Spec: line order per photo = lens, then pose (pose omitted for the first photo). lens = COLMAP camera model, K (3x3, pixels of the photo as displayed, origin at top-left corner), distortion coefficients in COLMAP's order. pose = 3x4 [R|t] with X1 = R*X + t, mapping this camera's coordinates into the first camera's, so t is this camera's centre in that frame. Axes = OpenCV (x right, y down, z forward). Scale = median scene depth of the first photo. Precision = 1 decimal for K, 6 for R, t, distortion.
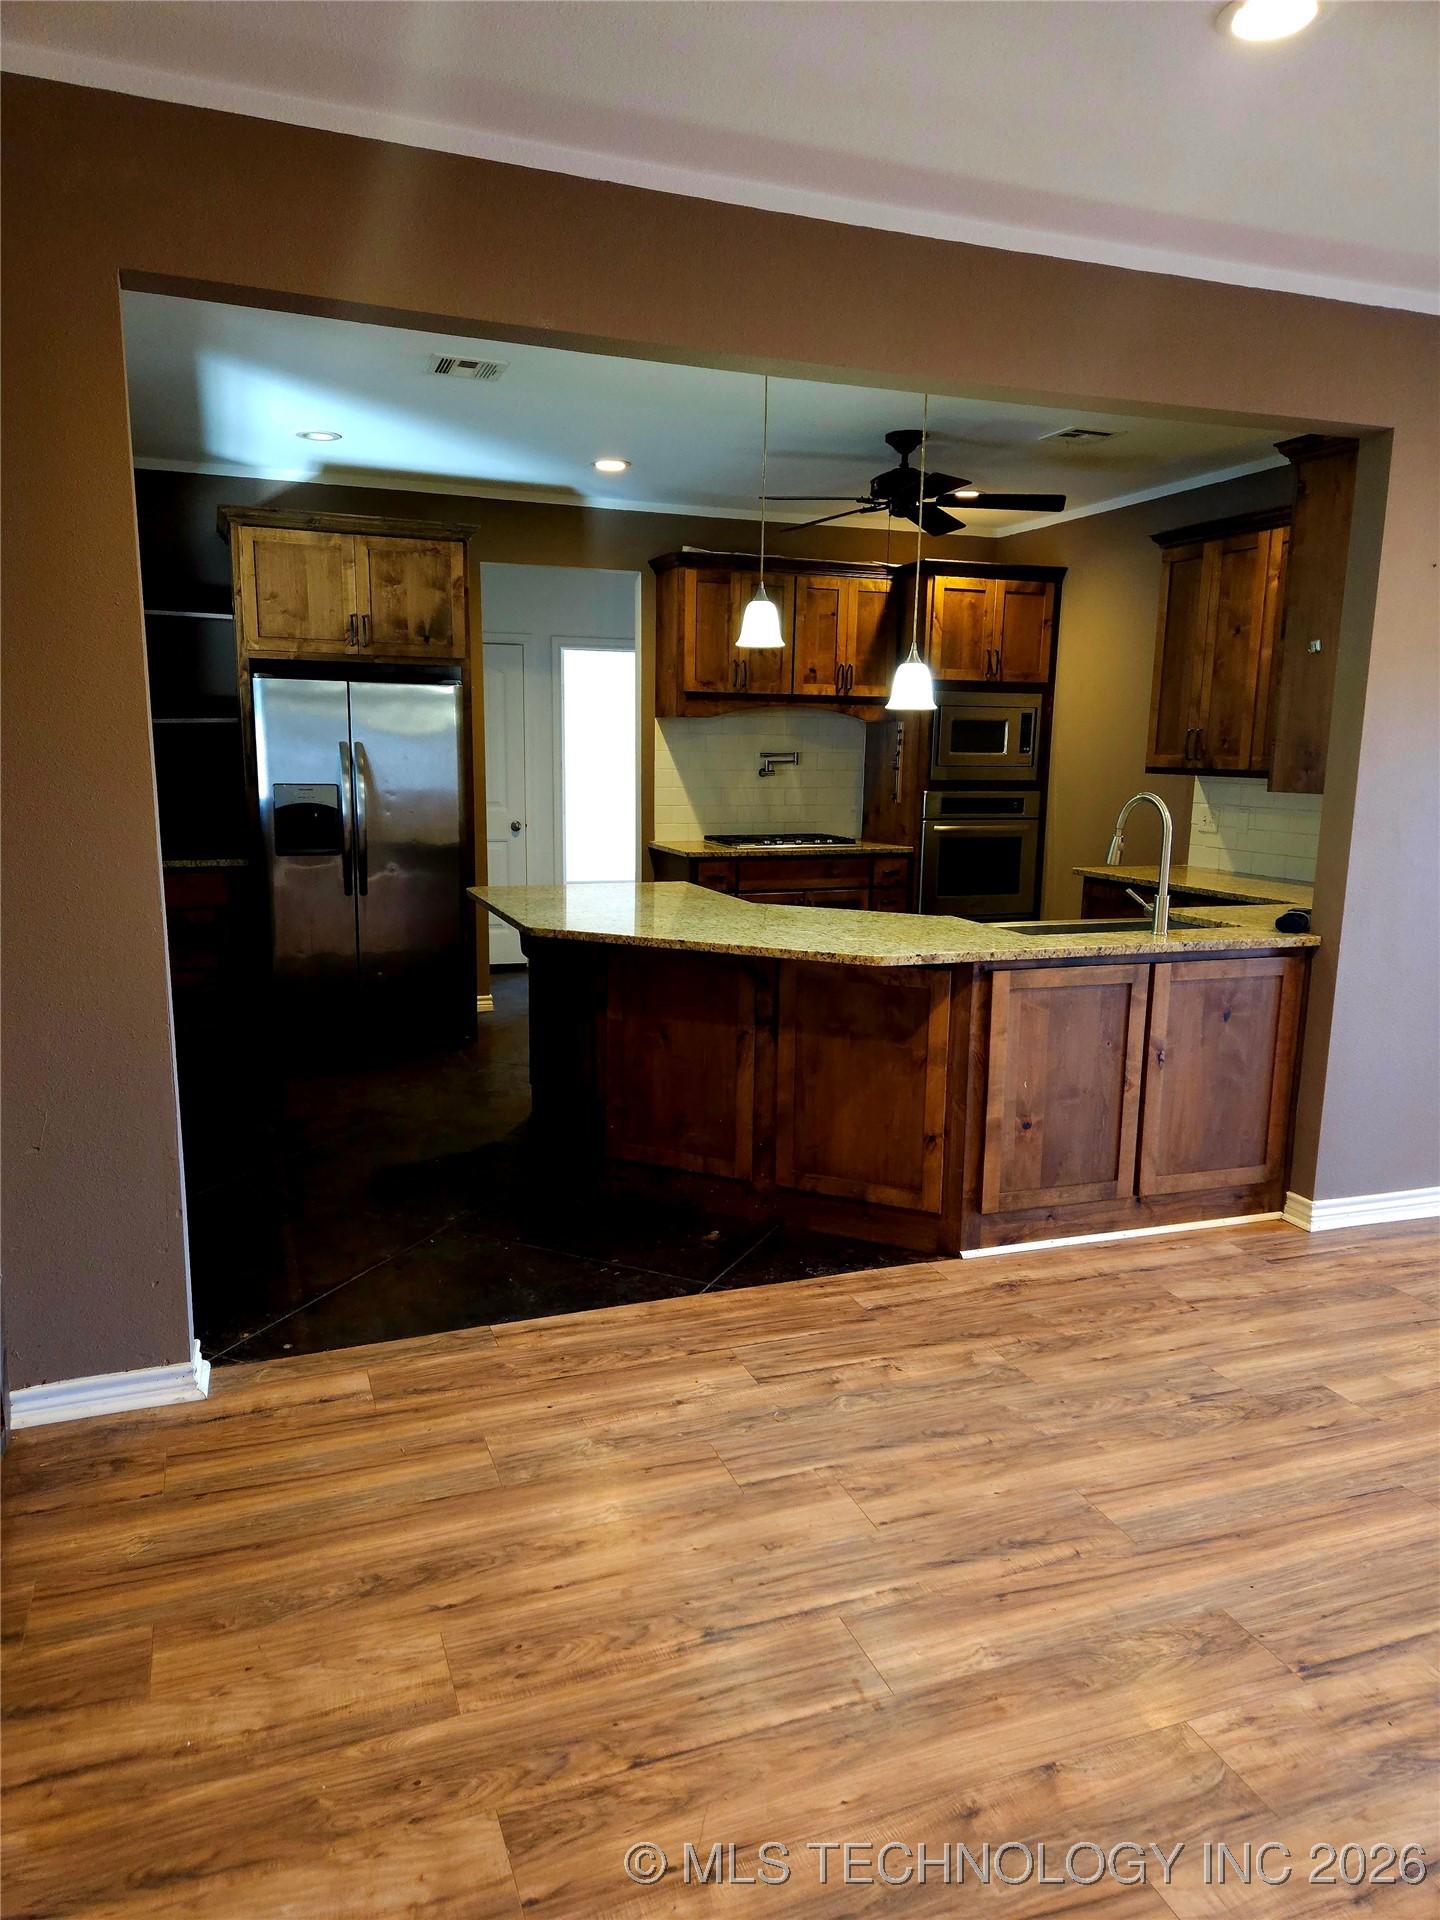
lens RADIAL K [[1292.1, 0, 709.6], [0, 1292.1, 967.2], [0, 0, 1]] dist [0.074790, -0.063397]
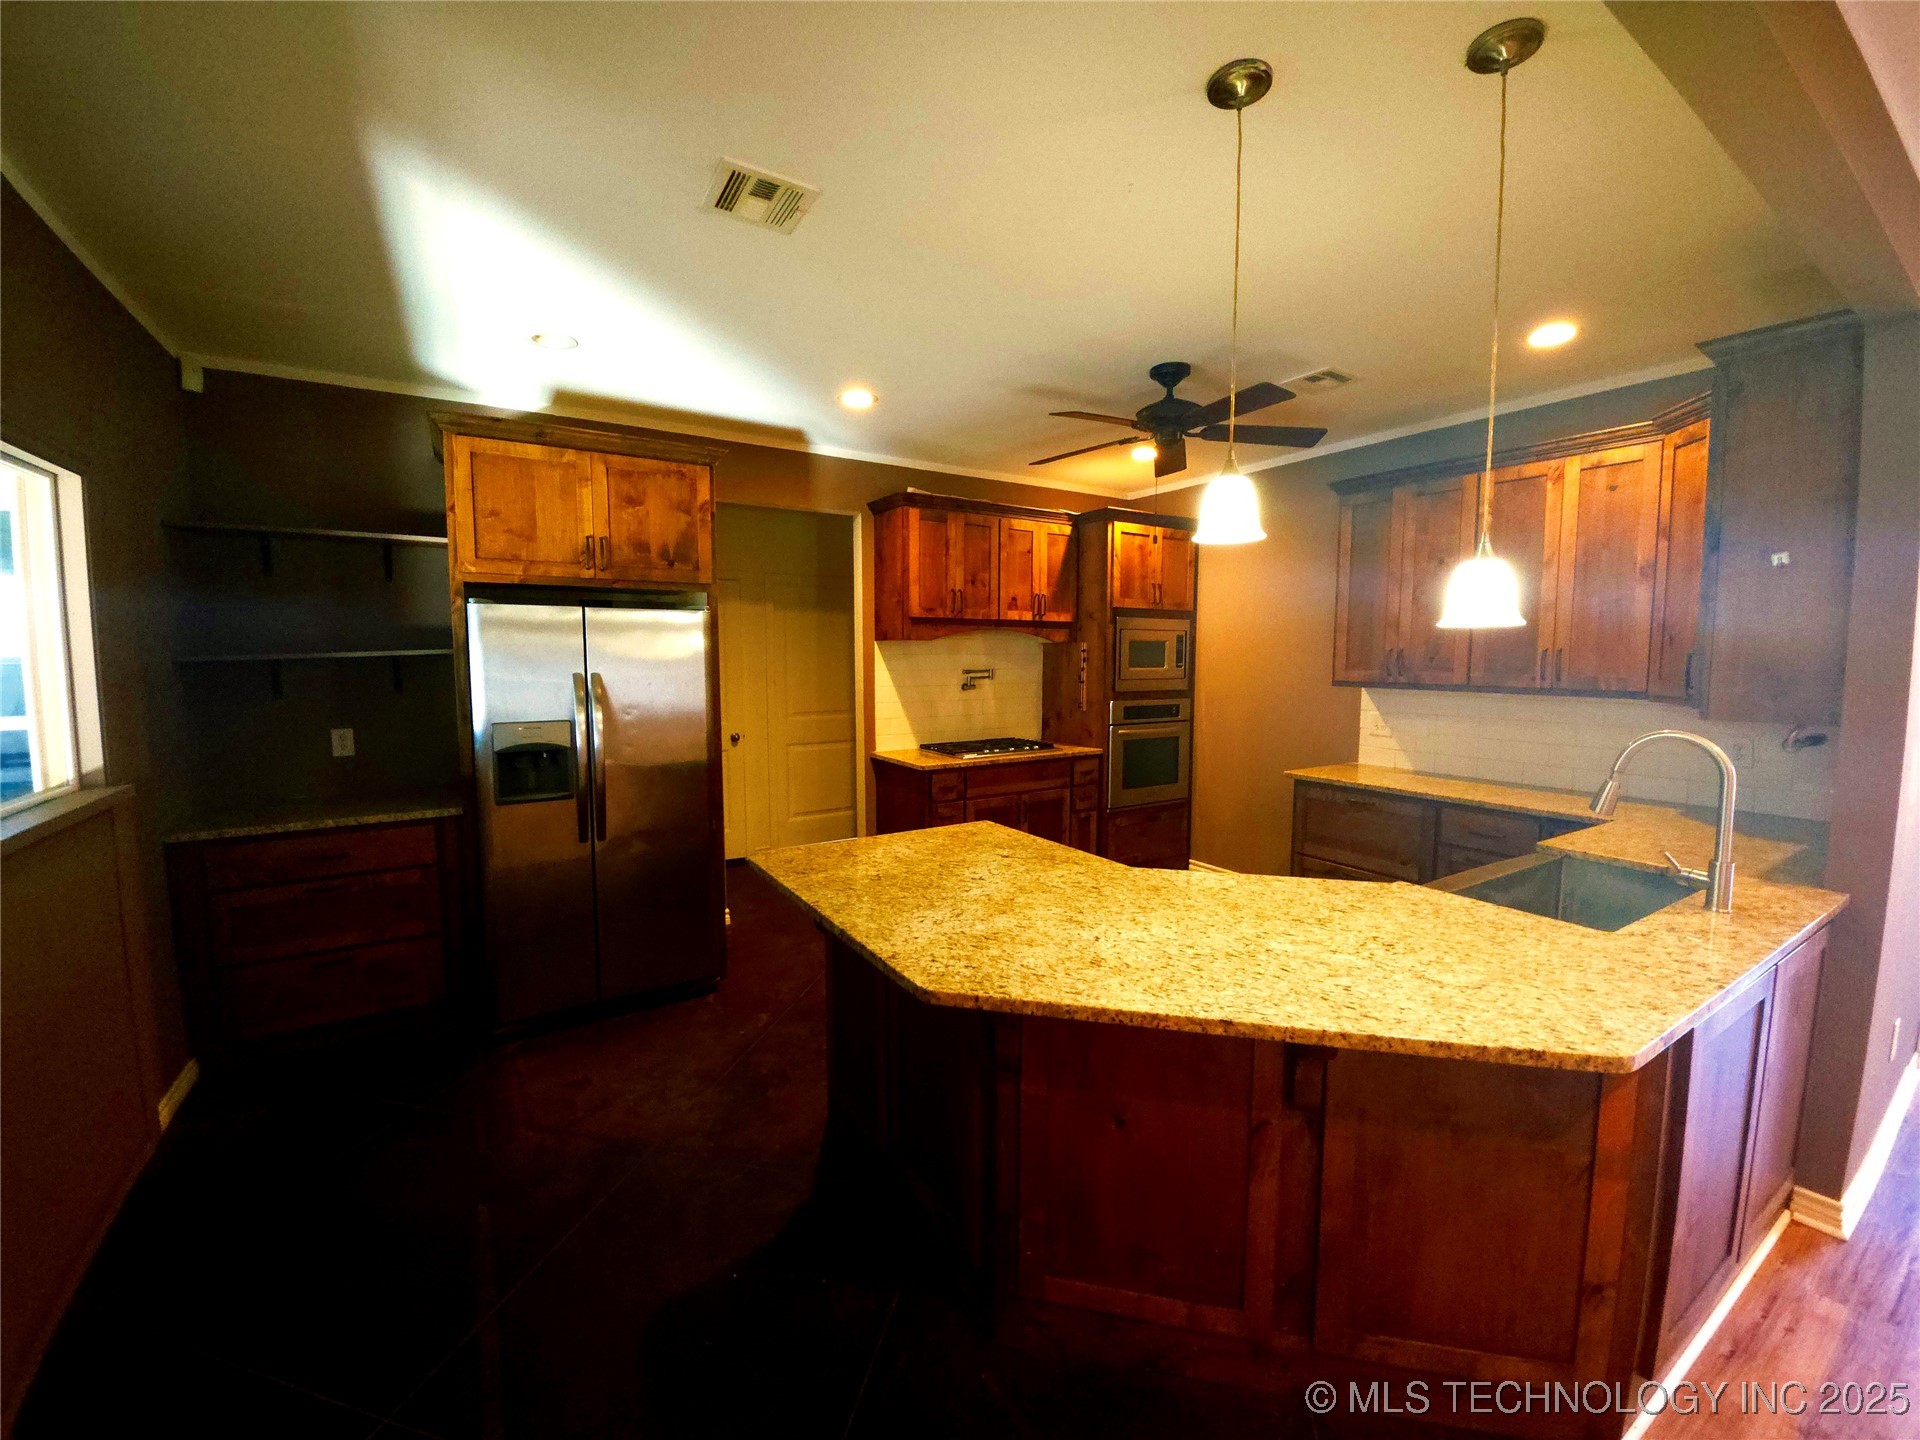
lens RADIAL K [[759.9, 0, 951.4], [0, 759.9, 716.7], [0, 0, 1]] dist [-0.000712, -0.009932]
pose [[0.979548, -0.030298, 0.198917, -0.130396], [0.047738, 0.995366, -0.083469, -0.084861], [-0.195466, 0.091257, 0.976455, 0.429601]]
